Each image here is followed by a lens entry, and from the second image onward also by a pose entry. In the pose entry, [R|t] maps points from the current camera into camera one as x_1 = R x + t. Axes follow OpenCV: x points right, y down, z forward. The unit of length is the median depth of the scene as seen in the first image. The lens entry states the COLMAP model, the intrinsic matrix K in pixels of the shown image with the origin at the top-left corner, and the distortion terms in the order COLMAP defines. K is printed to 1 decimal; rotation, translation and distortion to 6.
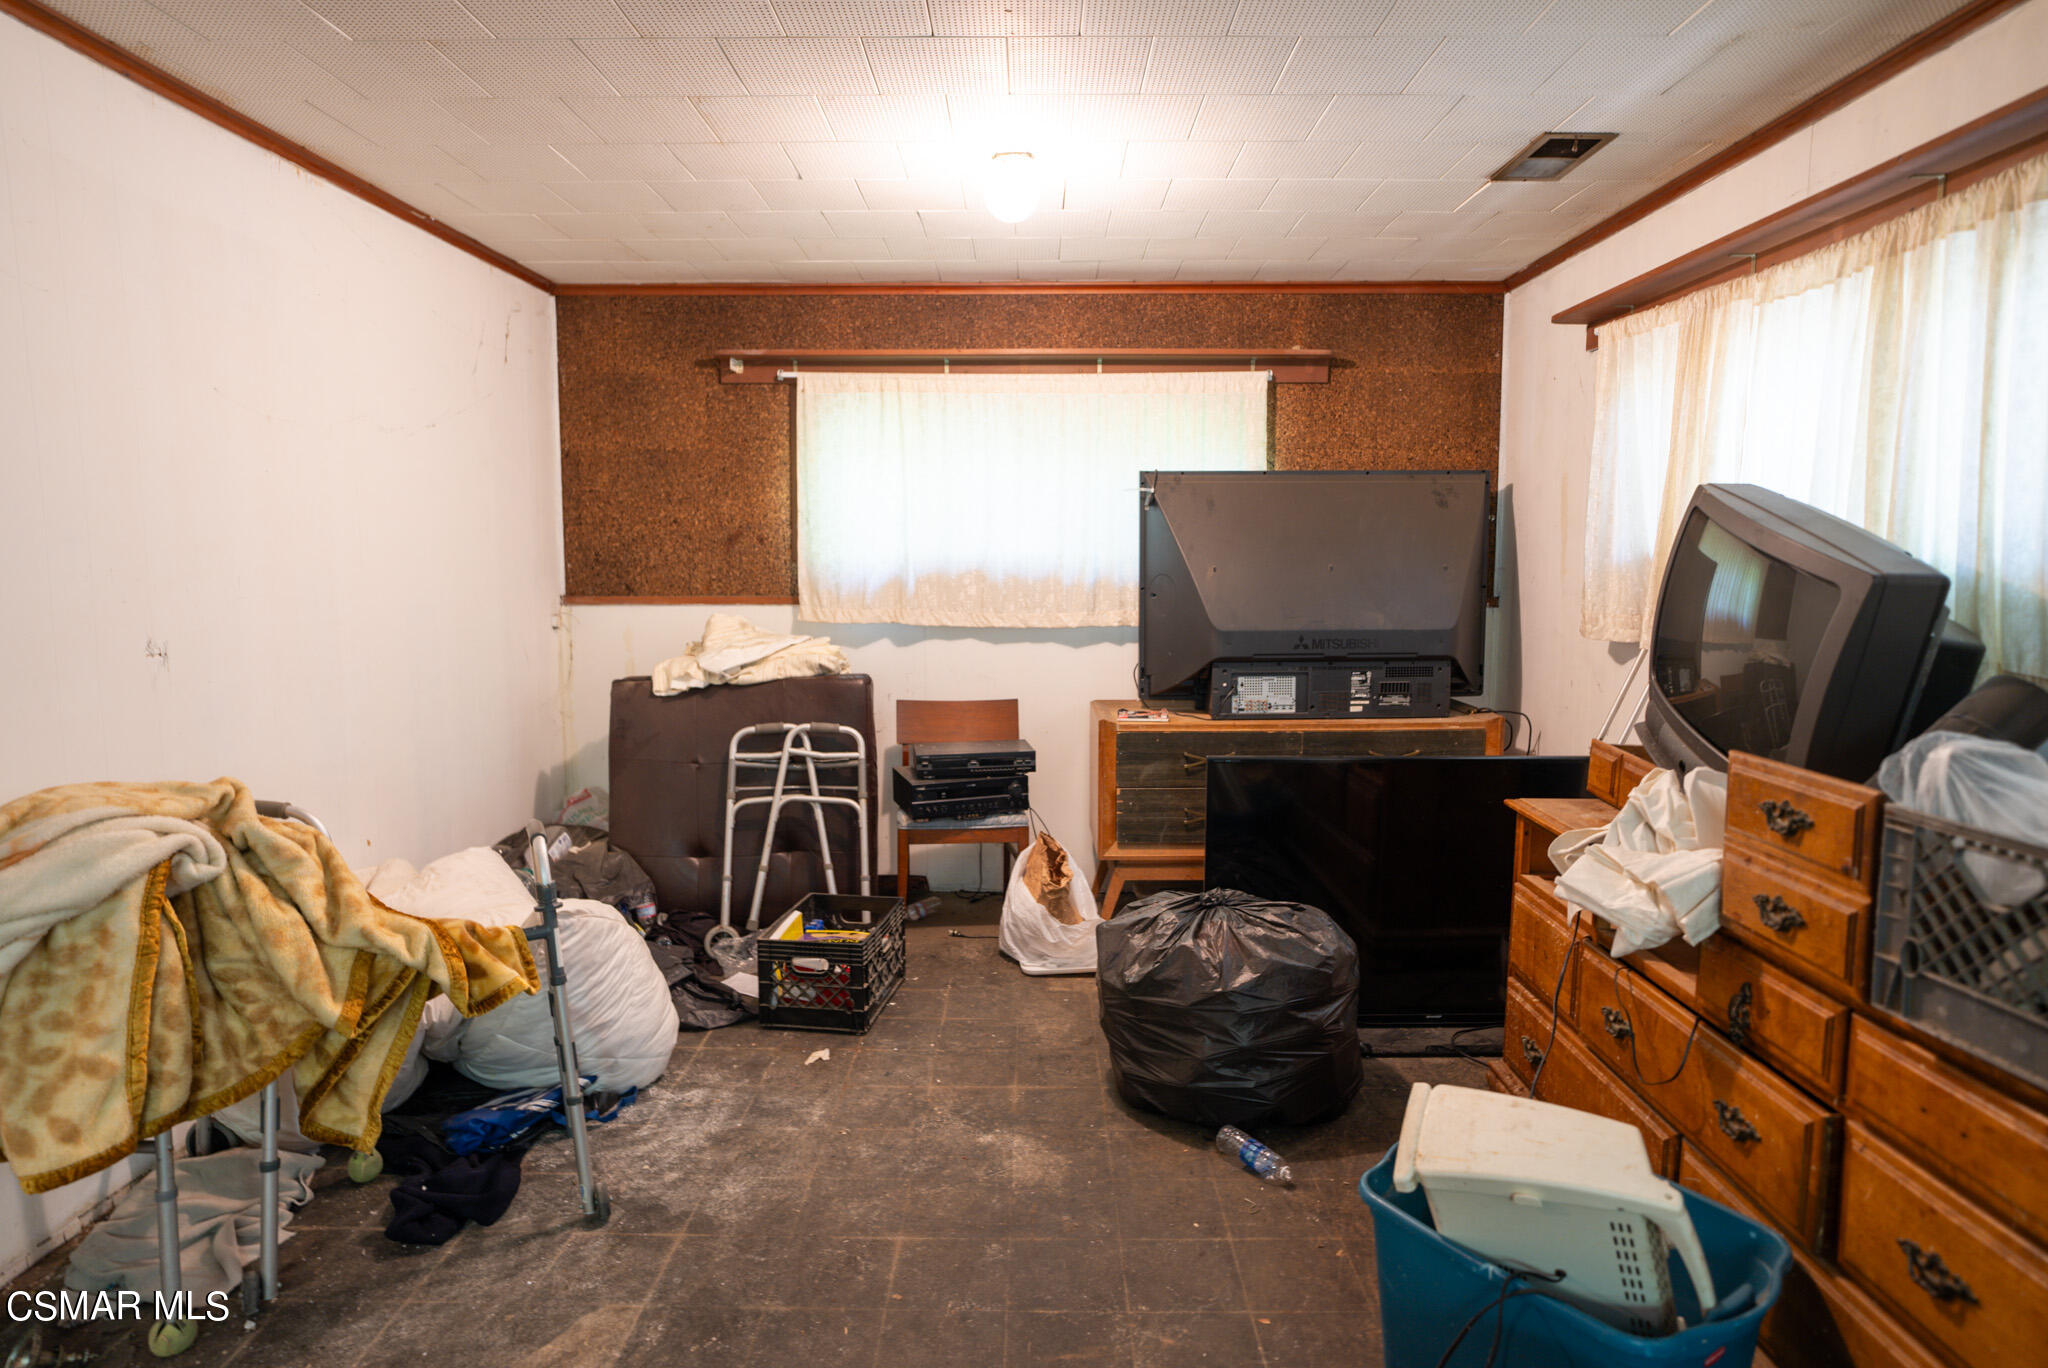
lens RADIAL K [[1159.0, 0, 1028.0], [0, 1159.0, 679.1], [0, 0, 1]] dist [-0.050005, 0.033559]
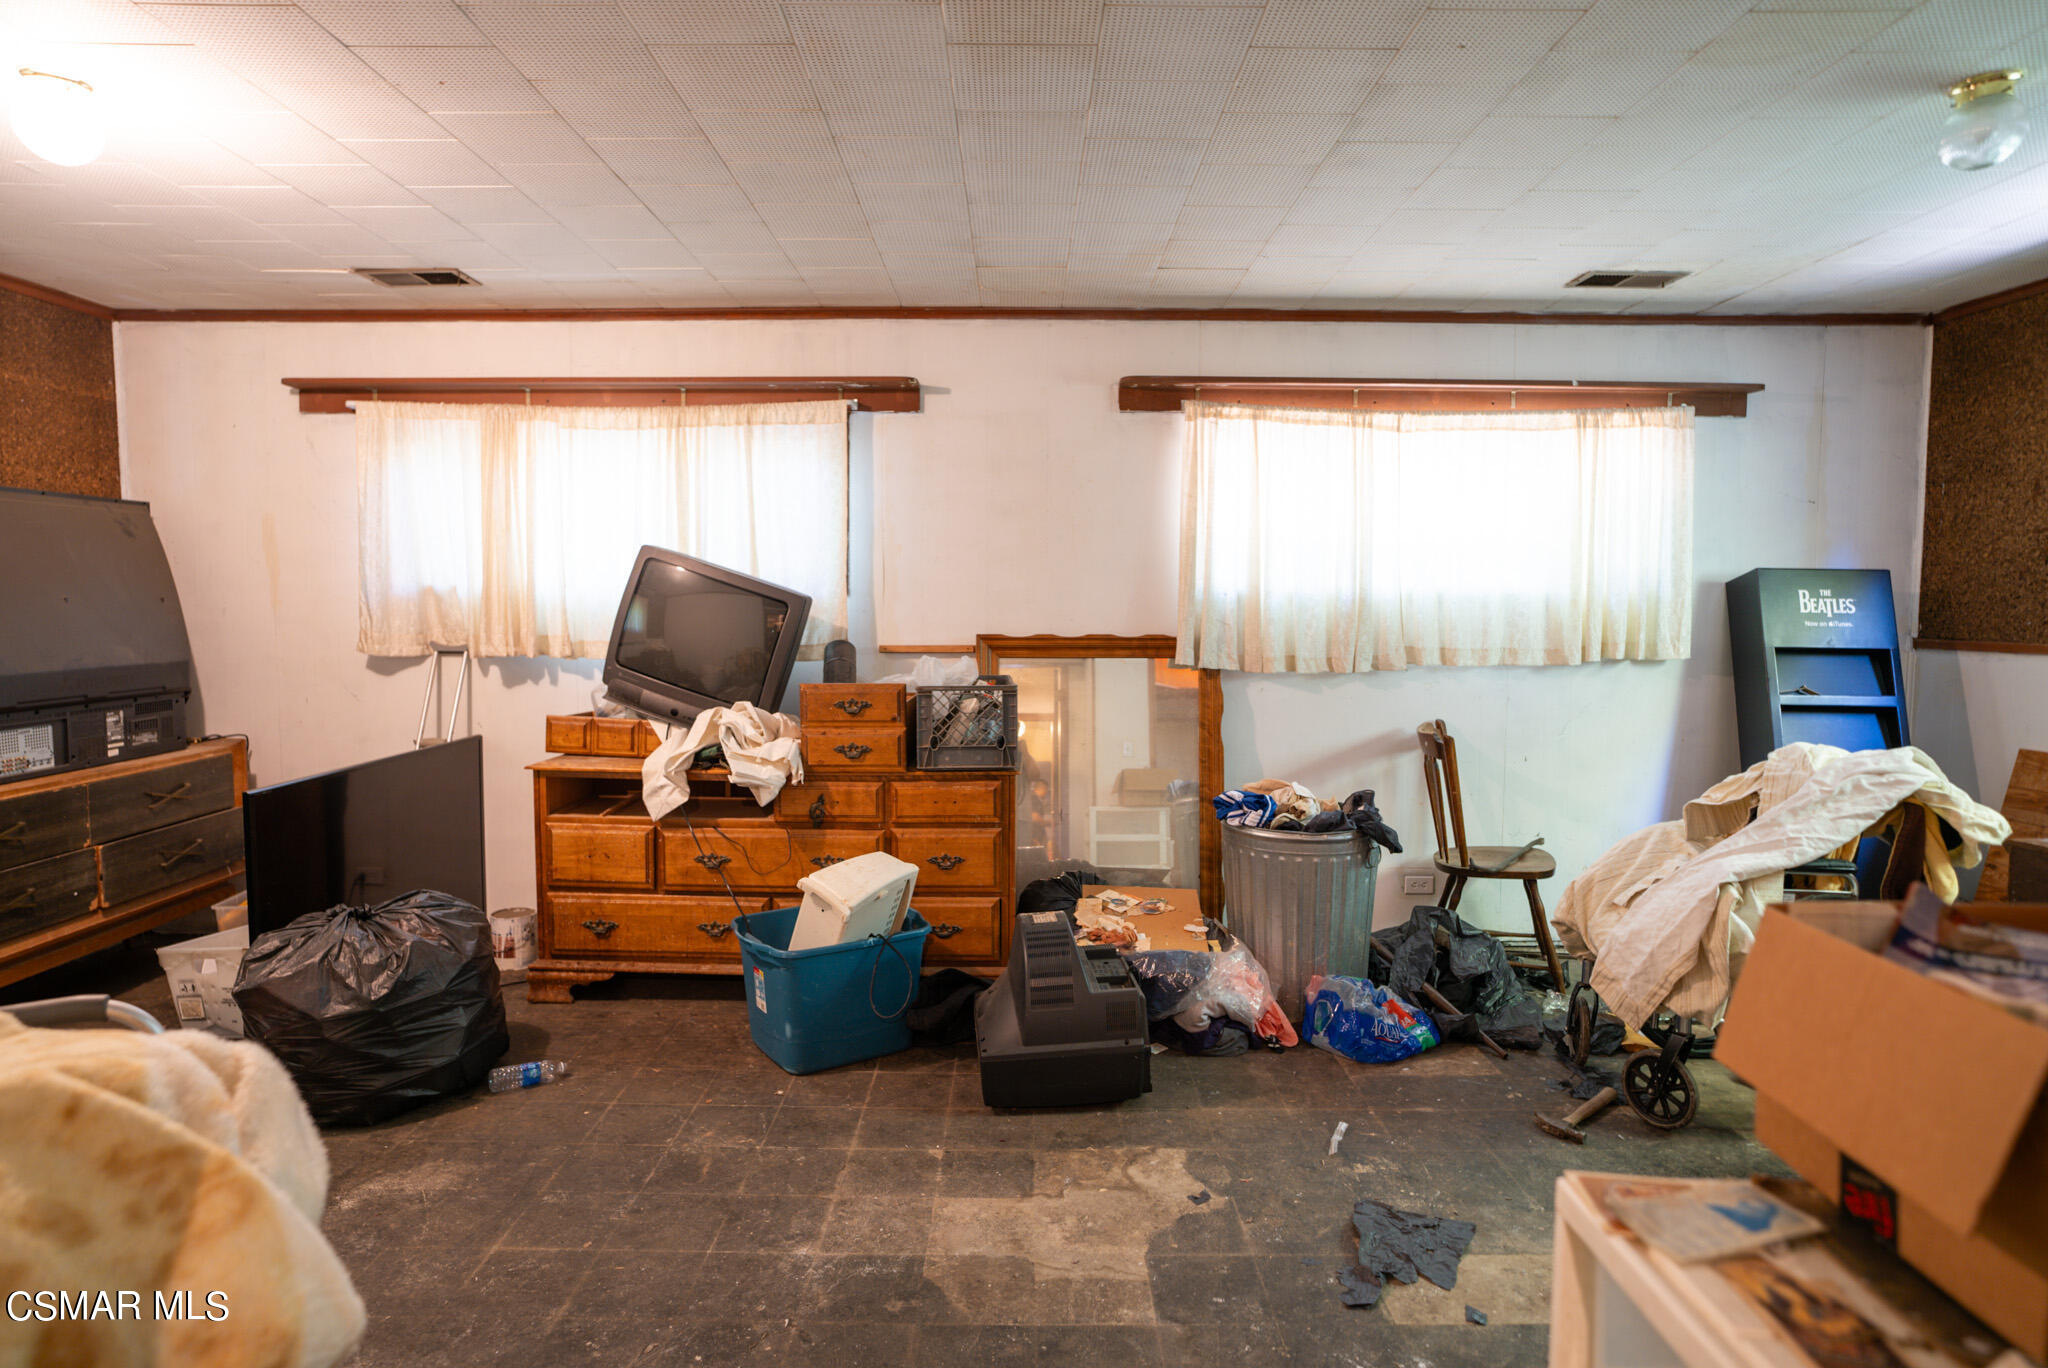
lens RADIAL K [[1194.1, 0, 1024.4], [0, 1194.1, 674.2], [0, 0, 1]] dist [-0.049280, 0.035222]
pose [[-0.039646, -0.059120, 0.997463, -0.676562], [0.102269, 0.992766, 0.062906, -0.020968], [-0.993966, 0.104503, -0.033313, 0.305250]]
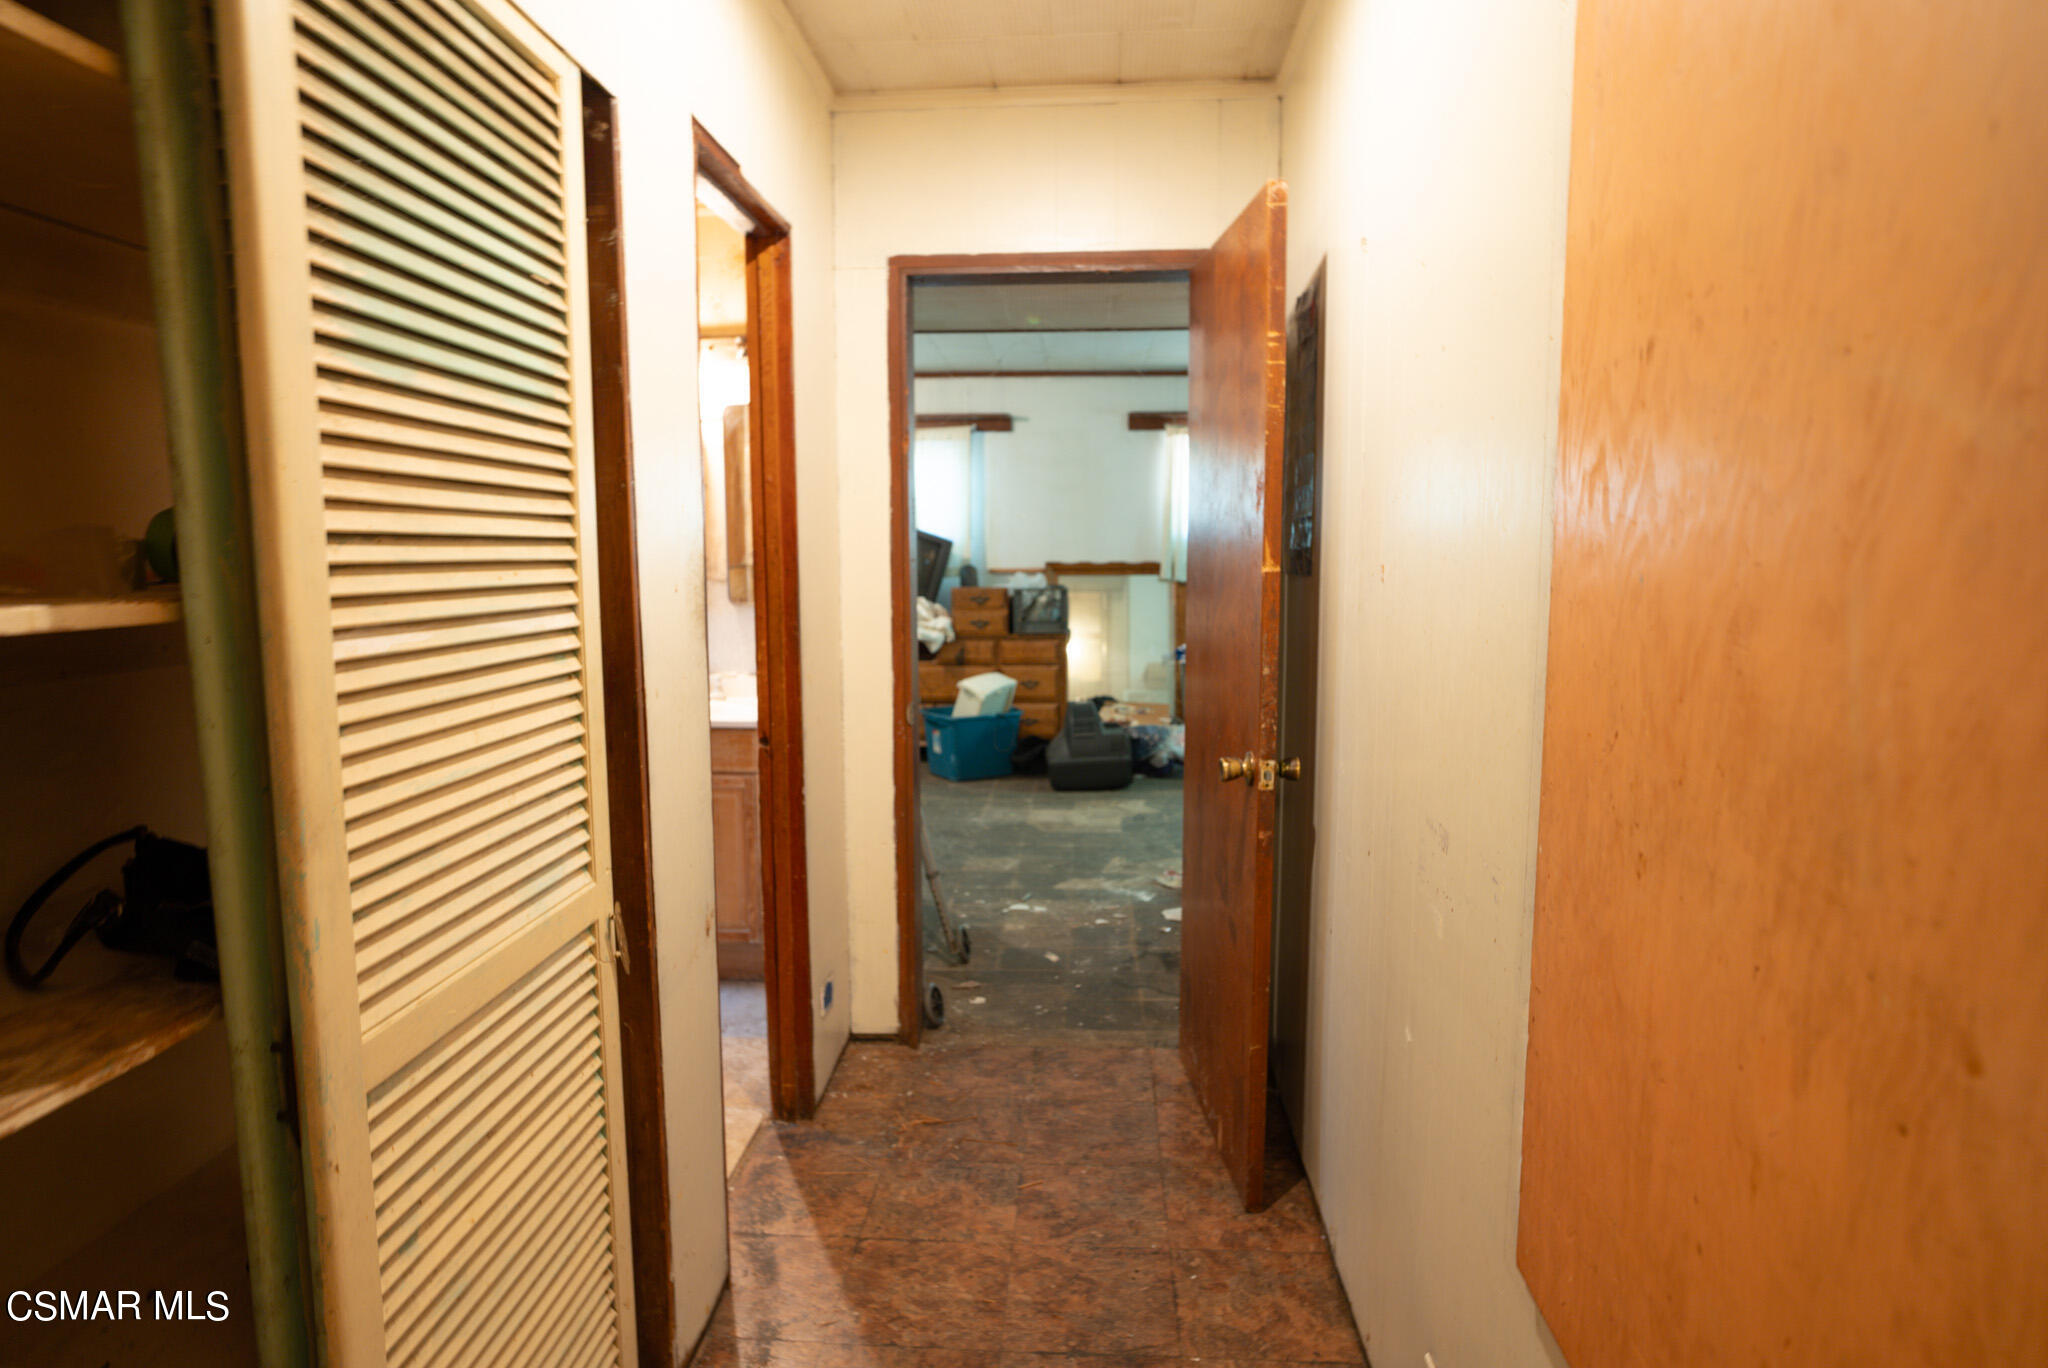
lens RADIAL K [[1194.1, 0, 1024.4], [0, 1194.1, 674.2], [0, 0, 1]] dist [-0.049280, 0.035222]
pose [[0.009510, -0.105228, 0.994403, -1.493488], [0.106618, 0.988886, 0.103625, -0.016435], [-0.994255, 0.105035, 0.020623, 0.321540]]
